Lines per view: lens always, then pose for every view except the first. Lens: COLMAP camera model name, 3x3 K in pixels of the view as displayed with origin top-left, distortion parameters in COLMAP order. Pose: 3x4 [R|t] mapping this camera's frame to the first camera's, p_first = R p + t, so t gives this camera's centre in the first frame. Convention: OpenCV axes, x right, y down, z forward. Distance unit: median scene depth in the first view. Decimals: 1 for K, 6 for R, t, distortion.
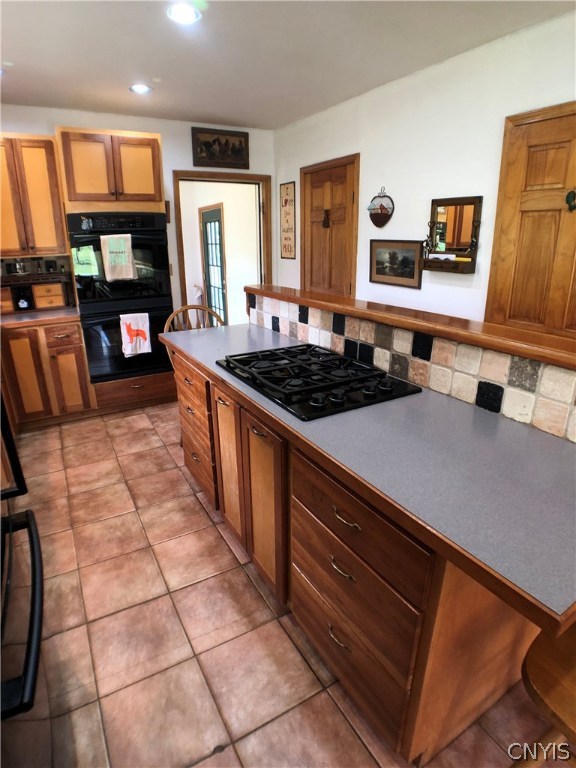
lens RADIAL K [[415.5, 0, 248.8], [0, 415.5, 375.8], [0, 0, 1]] dist [-0.078739, 0.008686]
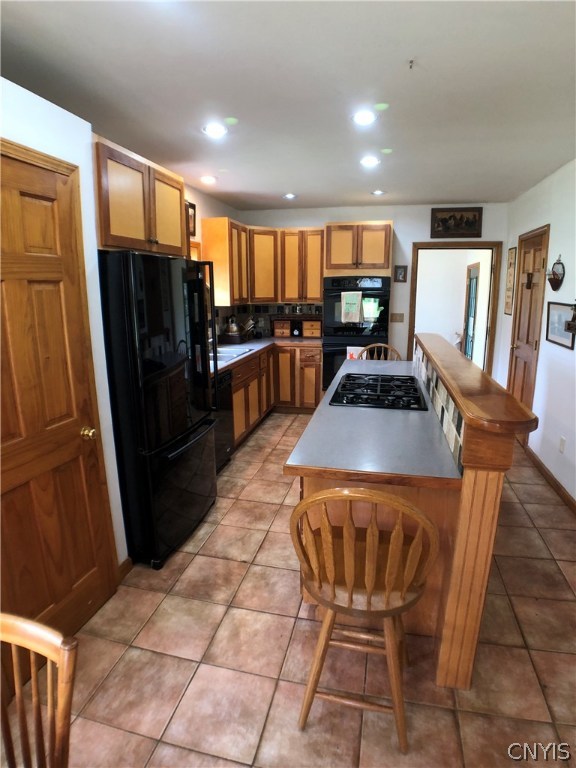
lens RADIAL K [[415.5, 0, 284.0], [0, 415.5, 376.6], [0, 0, 1]] dist [-0.078739, 0.008686]
pose [[0.737599, 0.148328, -0.658746, 0.496573], [-0.212006, 0.977114, -0.017370, 0.025837], [0.641093, 0.152470, 0.752165, -0.207170]]
